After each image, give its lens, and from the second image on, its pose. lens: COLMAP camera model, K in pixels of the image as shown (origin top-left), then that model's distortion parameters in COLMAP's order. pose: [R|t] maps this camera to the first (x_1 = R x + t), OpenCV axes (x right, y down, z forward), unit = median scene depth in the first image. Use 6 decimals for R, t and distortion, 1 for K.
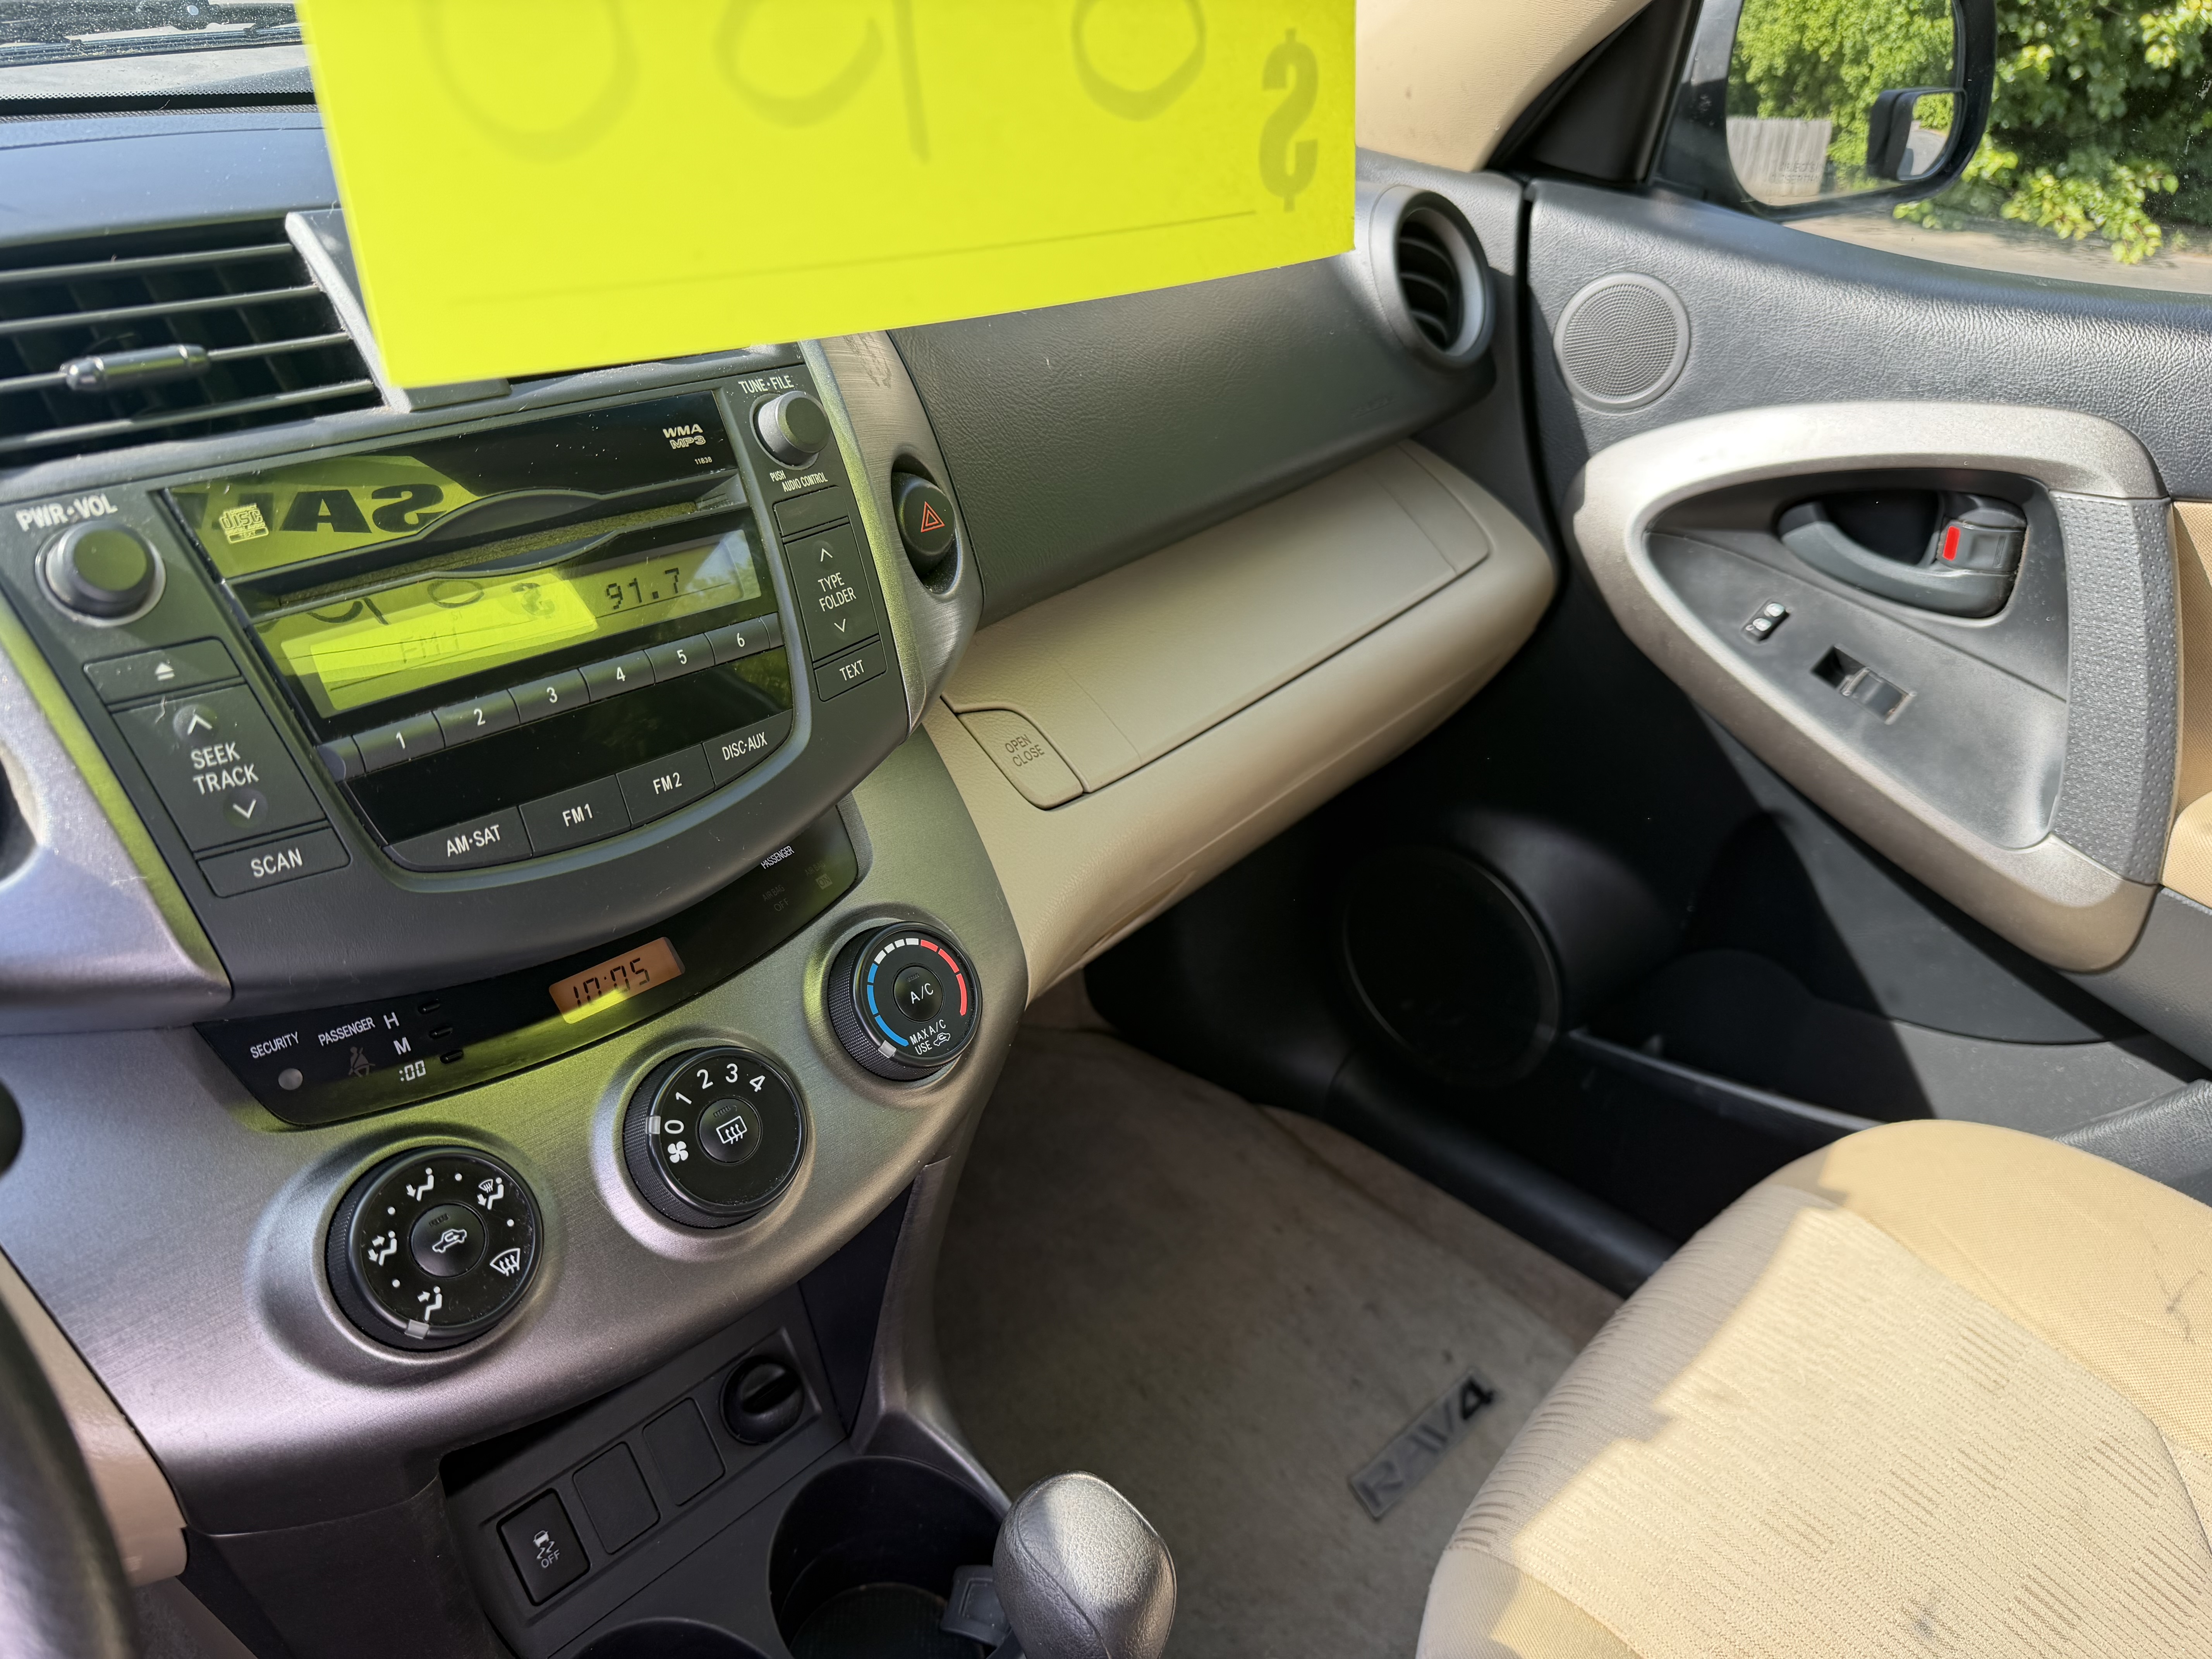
lens RADIAL K [[1534.9, 0, 1111.4], [0, 1534.9, 841.3], [0, 0, 1]] dist [-0.001179, 0.001559]
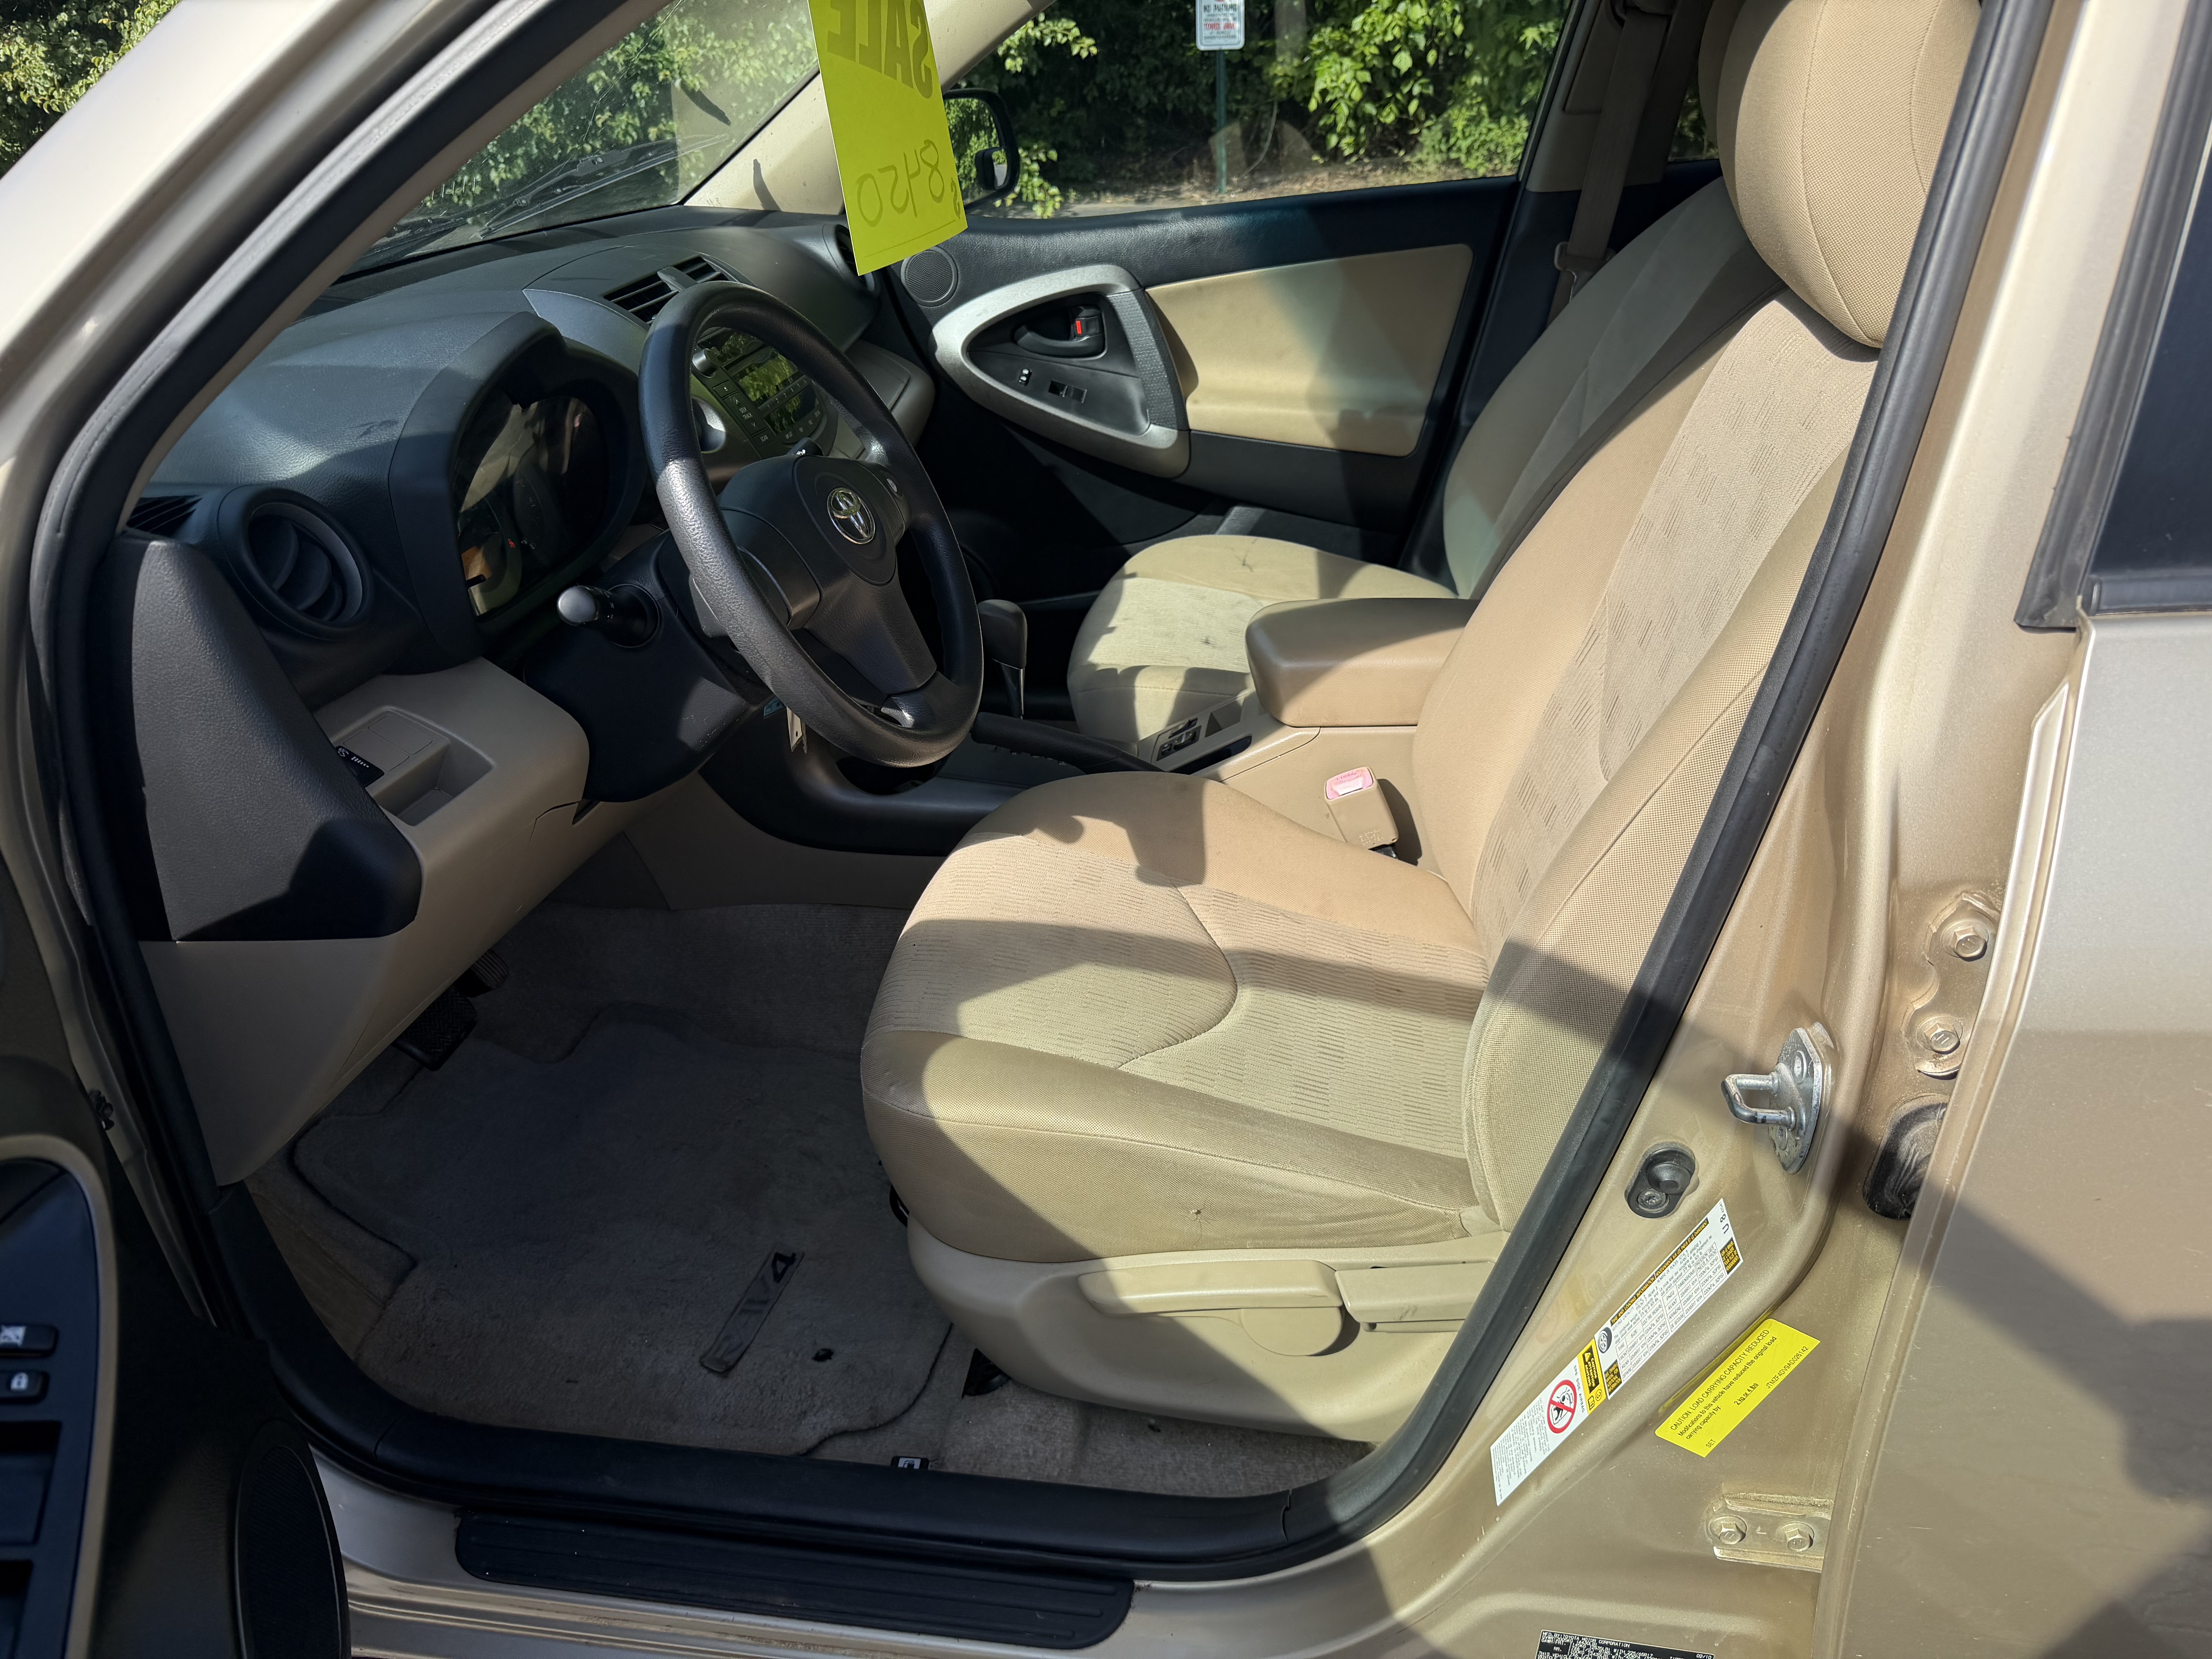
lens RADIAL K [[1534.9, 0, 1111.4], [0, 1534.9, 841.3], [0, 0, 1]] dist [-0.001179, 0.001559]
pose [[0.812991, -0.337922, 0.474188, -0.842494], [0.346060, 0.935349, 0.073244, 0.406260], [-0.468282, 0.104551, 0.877372, -1.086093]]
